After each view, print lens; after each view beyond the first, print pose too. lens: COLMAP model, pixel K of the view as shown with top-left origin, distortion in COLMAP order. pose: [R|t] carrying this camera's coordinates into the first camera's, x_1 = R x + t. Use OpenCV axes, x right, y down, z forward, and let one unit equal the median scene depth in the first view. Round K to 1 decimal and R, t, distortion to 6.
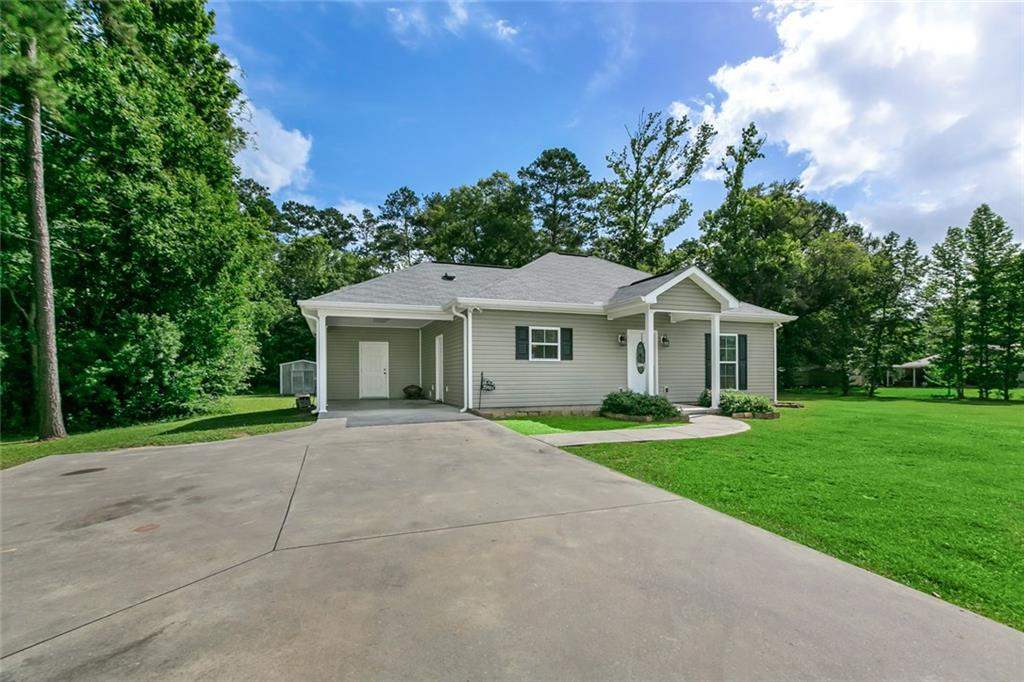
lens RADIAL K [[452.1, 0, 506.6], [0, 452.1, 347.5], [0, 0, 1]] dist [0.009239, -0.000275]
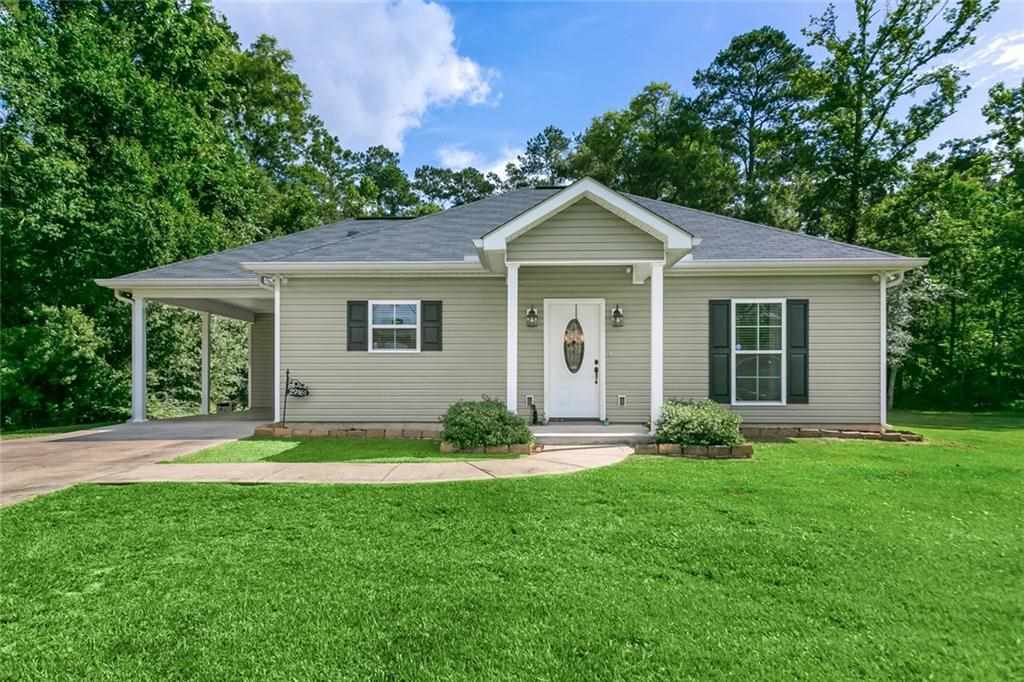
lens RADIAL K [[610.4, 0, 515.6], [0, 610.4, 346.6], [0, 0, 1]] dist [0.017643, 0.003591]
pose [[0.928130, -0.016846, -0.371875, 0.161621], [0.019224, 0.999812, 0.002688, 0.006239], [0.371759, -0.009643, 0.928279, 0.070520]]
